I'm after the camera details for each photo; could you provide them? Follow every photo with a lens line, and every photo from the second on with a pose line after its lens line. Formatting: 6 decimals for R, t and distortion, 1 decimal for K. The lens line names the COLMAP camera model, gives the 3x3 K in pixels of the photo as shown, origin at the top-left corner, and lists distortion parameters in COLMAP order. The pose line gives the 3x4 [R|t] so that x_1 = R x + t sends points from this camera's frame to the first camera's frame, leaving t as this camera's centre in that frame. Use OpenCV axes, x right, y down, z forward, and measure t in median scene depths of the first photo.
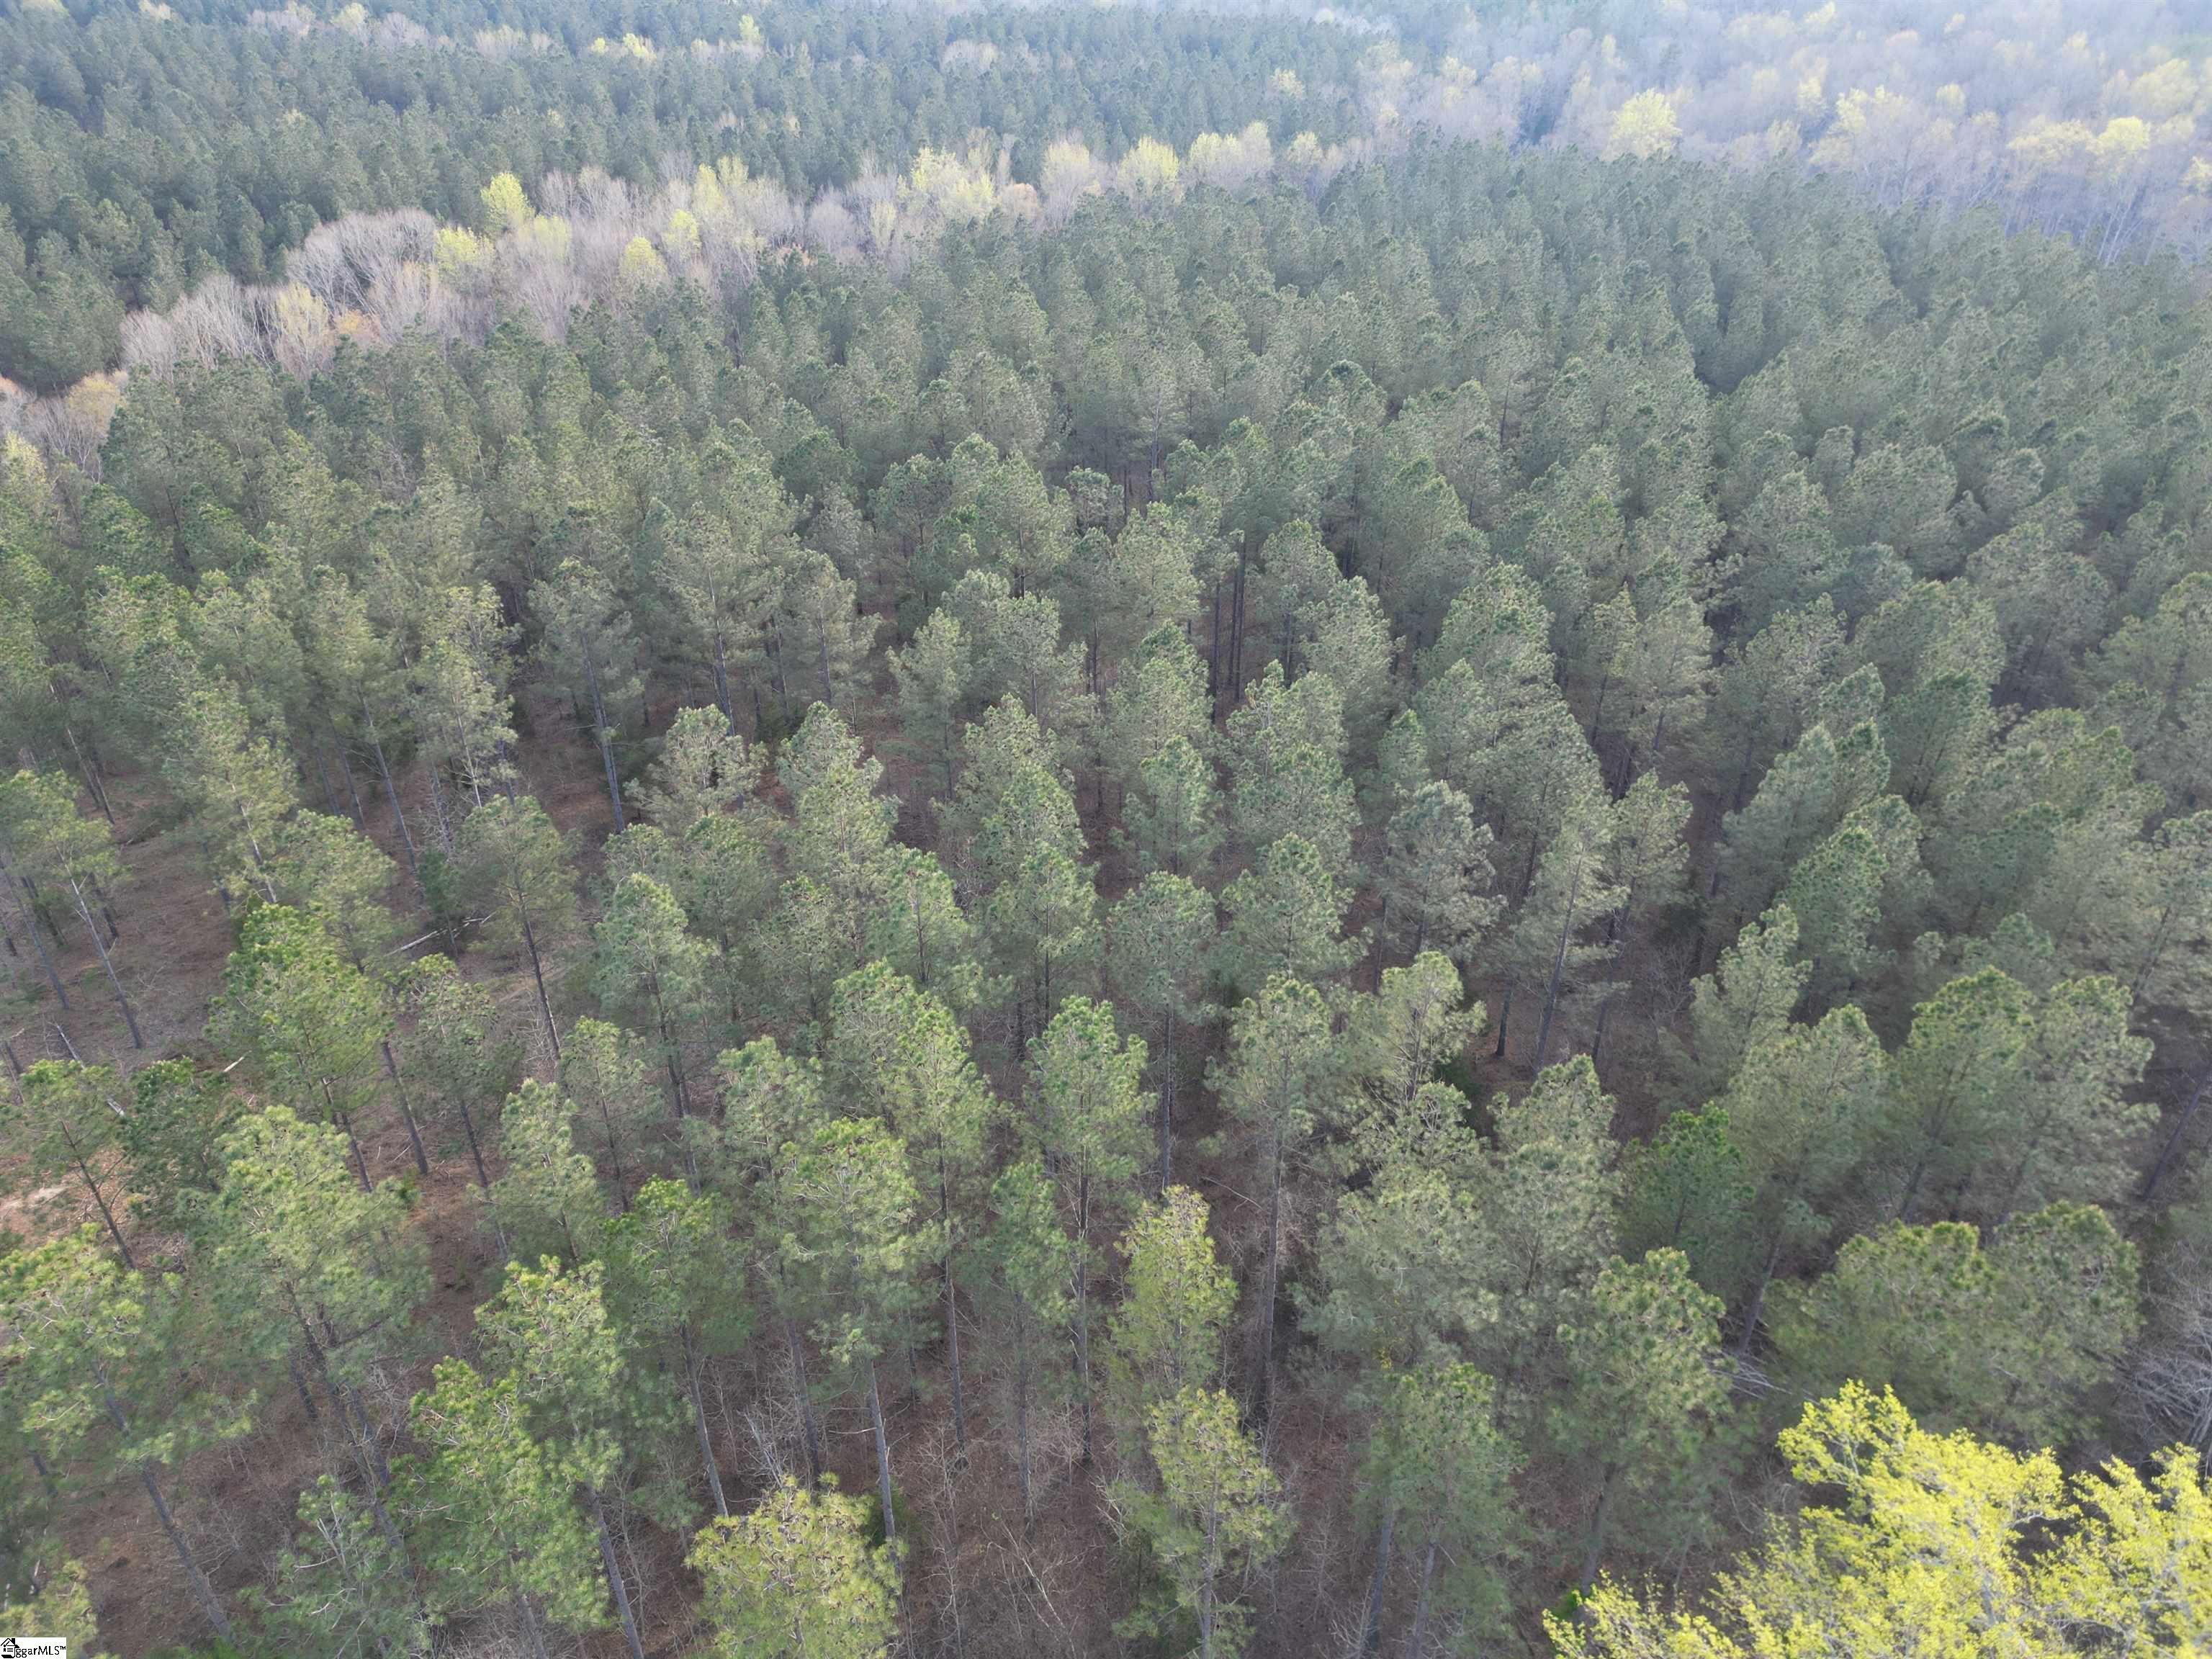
lens RADIAL K [[1538.2, 0, 1106.0], [0, 1538.2, 829.5], [0, 0, 1]] dist [0.081109, -0.074768]
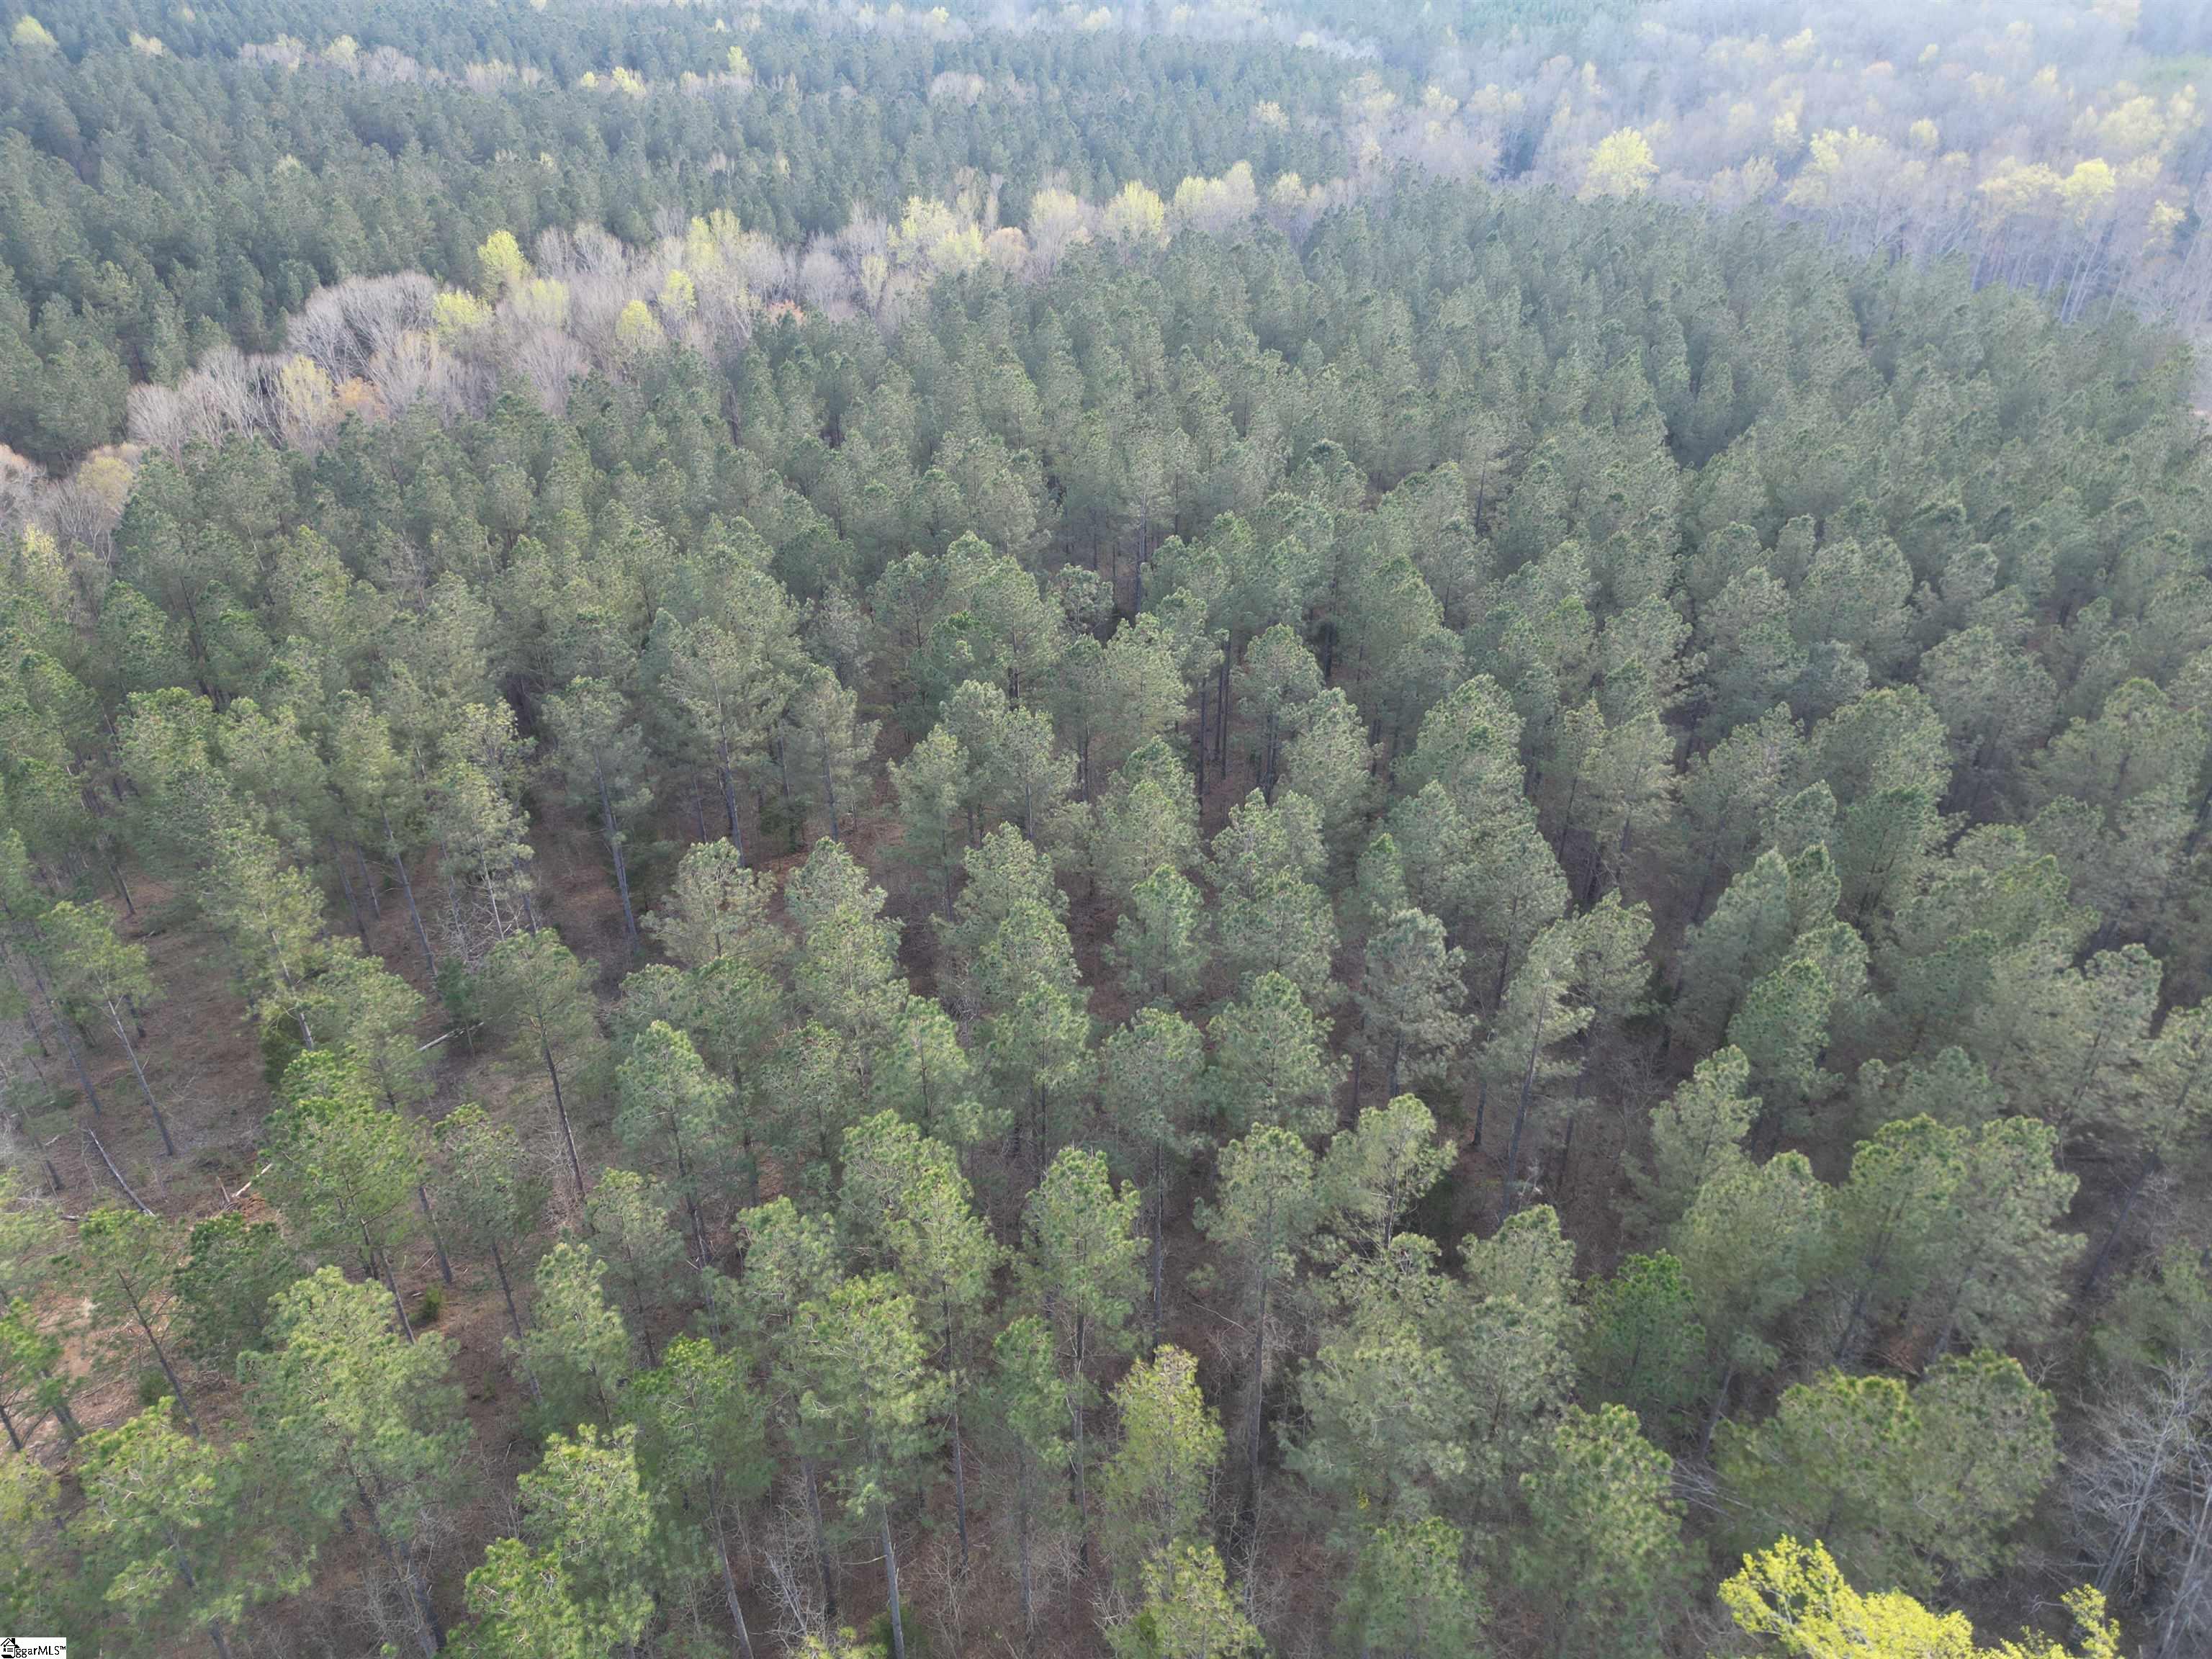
lens RADIAL K [[1538.2, 0, 1106.0], [0, 1538.2, 829.5], [0, 0, 1]] dist [0.081109, -0.074768]
pose [[0.999963, -0.005397, 0.006761, -0.001261], [0.005397, 0.999985, 0.000058, -0.073403], [-0.006761, -0.000021, 0.999977, -0.045749]]
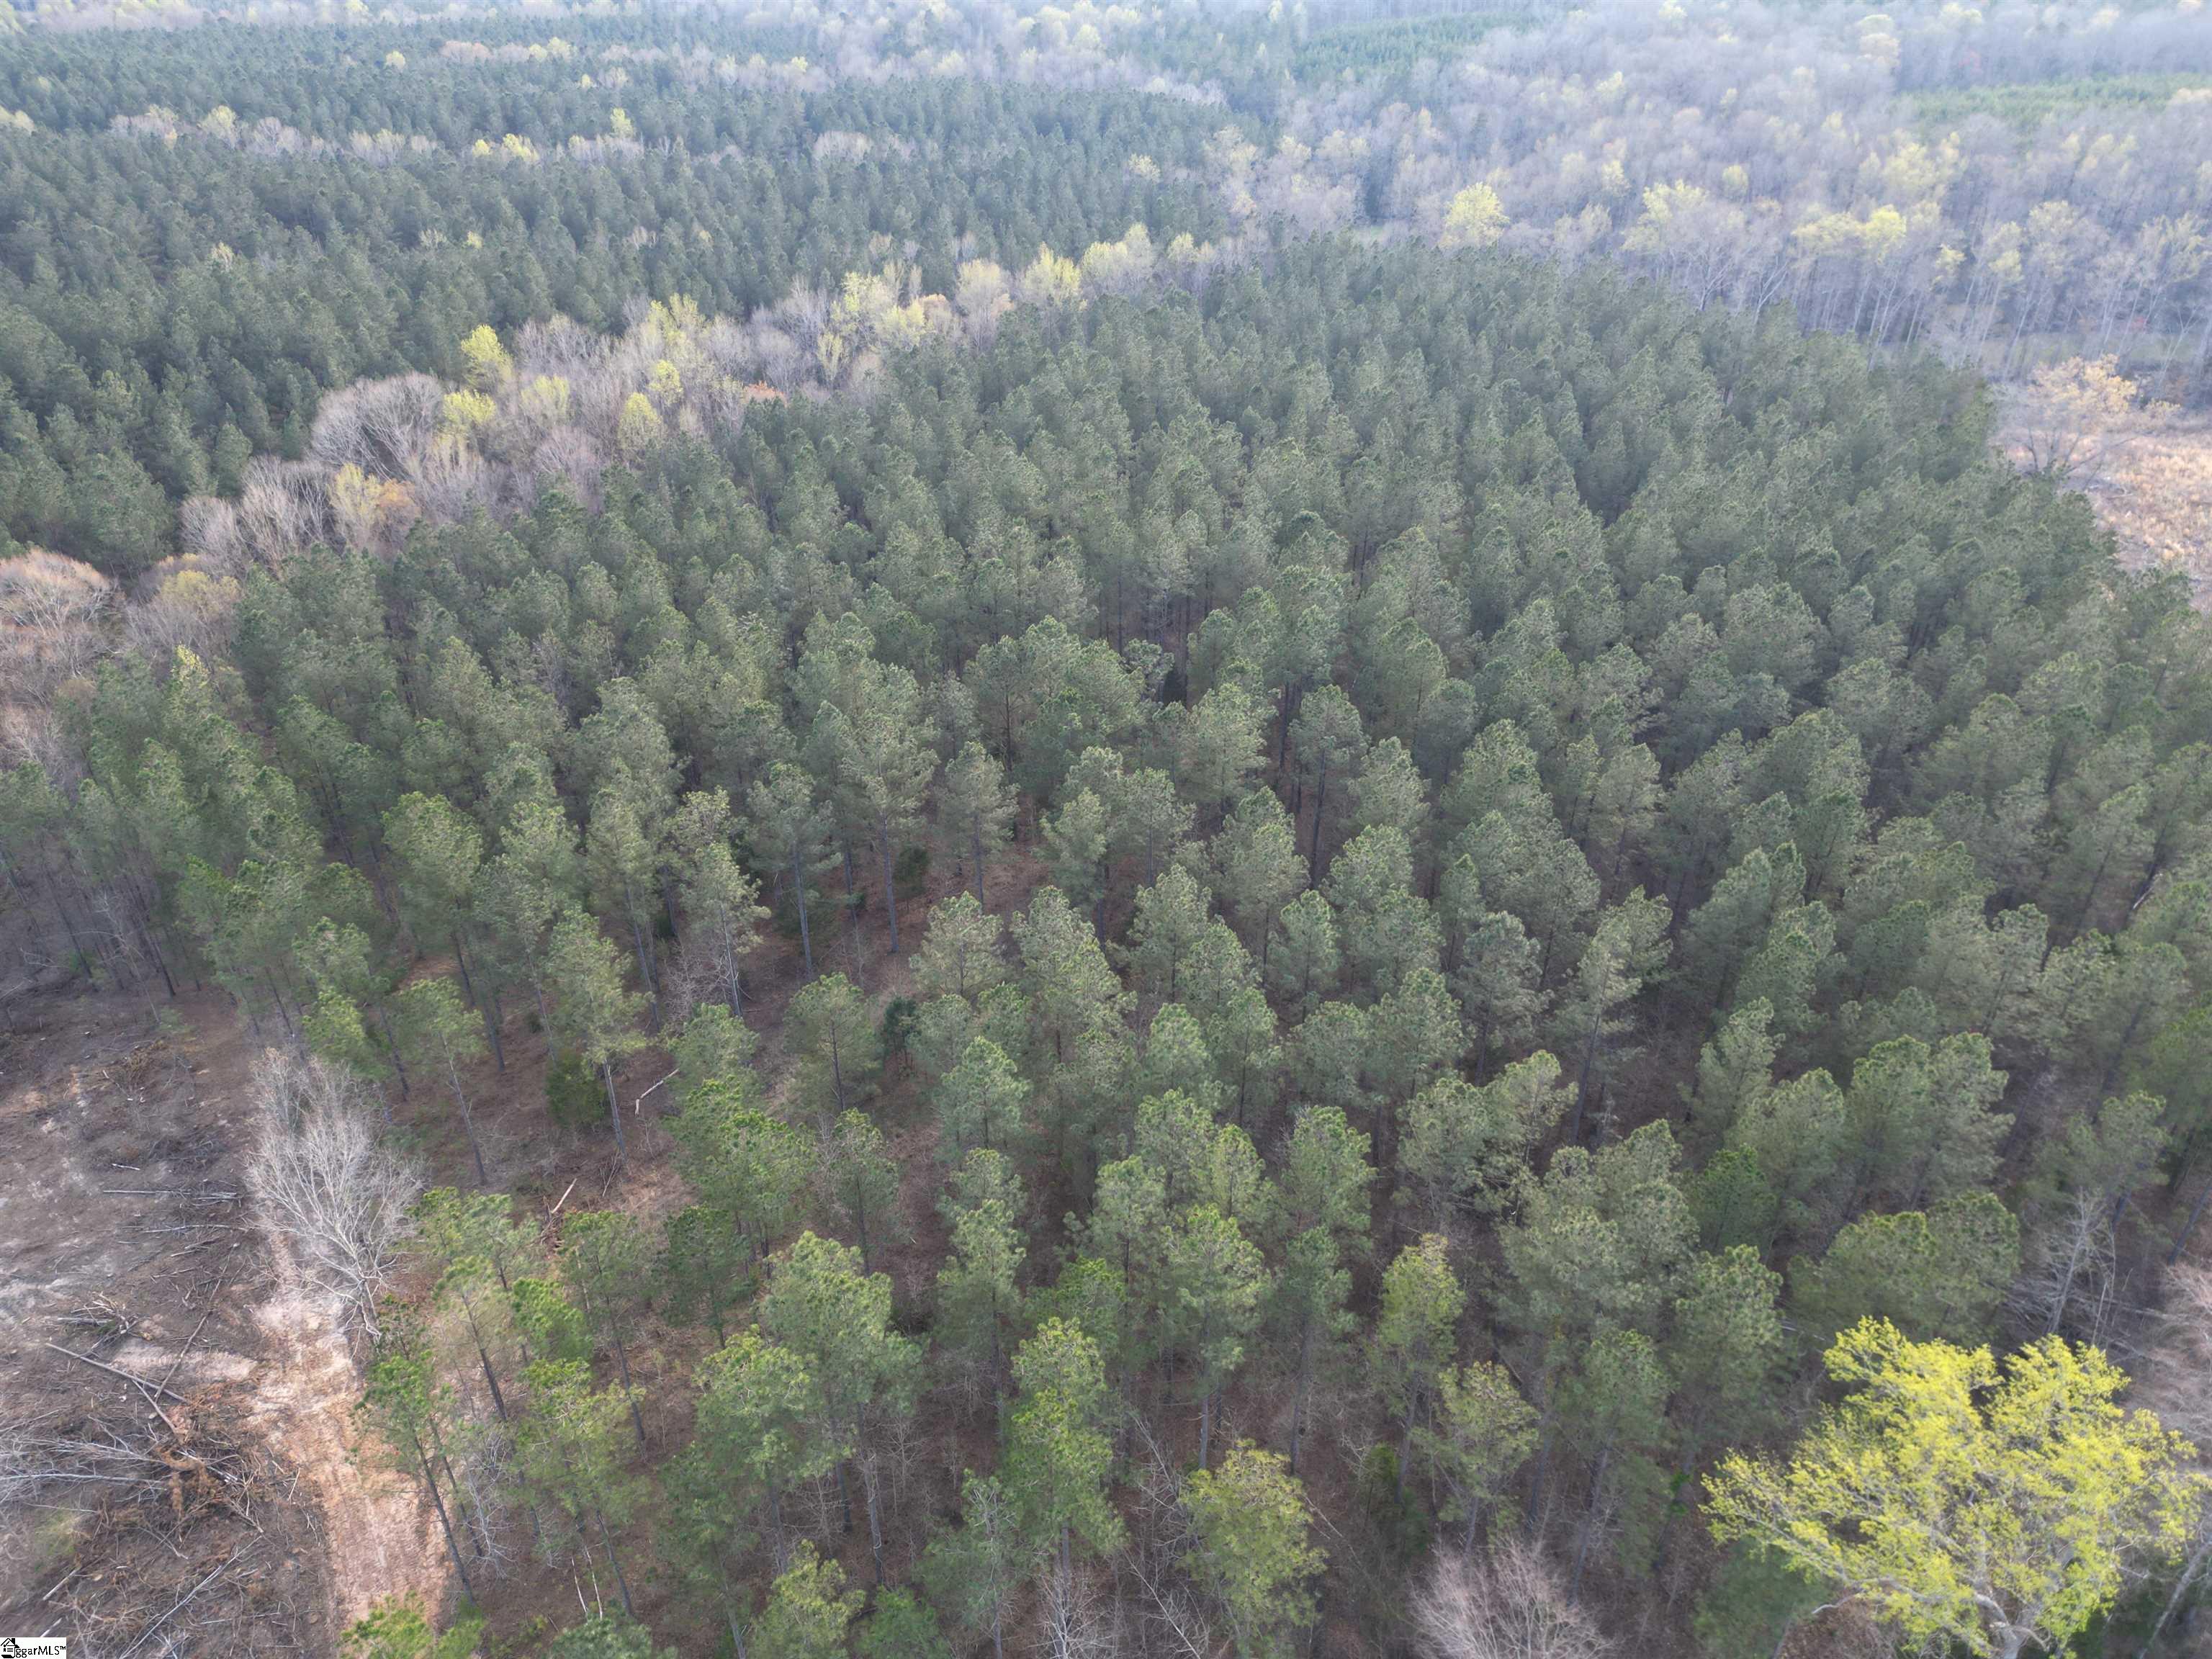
lens RADIAL K [[1538.2, 0, 1106.0], [0, 1538.2, 829.5], [0, 0, 1]] dist [0.081109, -0.074768]
pose [[0.992566, -0.067285, 0.101416, -0.229209], [0.067782, 0.997699, -0.001458, -0.107374], [-0.101085, 0.008322, 0.994843, -0.286066]]
